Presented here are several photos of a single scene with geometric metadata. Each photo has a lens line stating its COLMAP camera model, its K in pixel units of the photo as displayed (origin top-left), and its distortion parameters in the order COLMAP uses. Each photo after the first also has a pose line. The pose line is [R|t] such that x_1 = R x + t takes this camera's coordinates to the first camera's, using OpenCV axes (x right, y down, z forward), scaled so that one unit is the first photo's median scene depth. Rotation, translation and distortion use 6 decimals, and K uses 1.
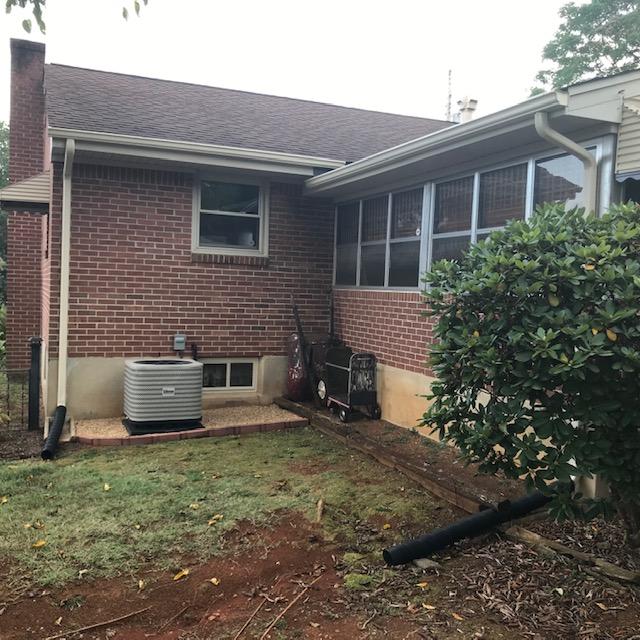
lens RADIAL K [[711.3, 0, 320.3], [0, 711.3, 319.1], [0, 0, 1]] dist [0.023992, 0.000000]
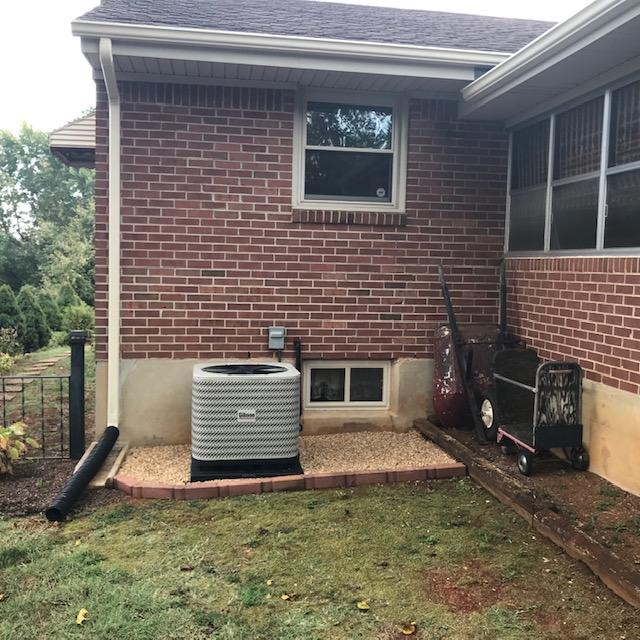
lens RADIAL K [[711.3, 0, 318.4], [0, 711.3, 315.2], [0, 0, 1]] dist [0.023992, 0.000000]
pose [[0.974122, 0.001721, -0.226017, -0.001054], [0.002555, 0.999823, 0.018627, -0.002558], [0.226009, -0.018723, 0.973945, 0.350555]]
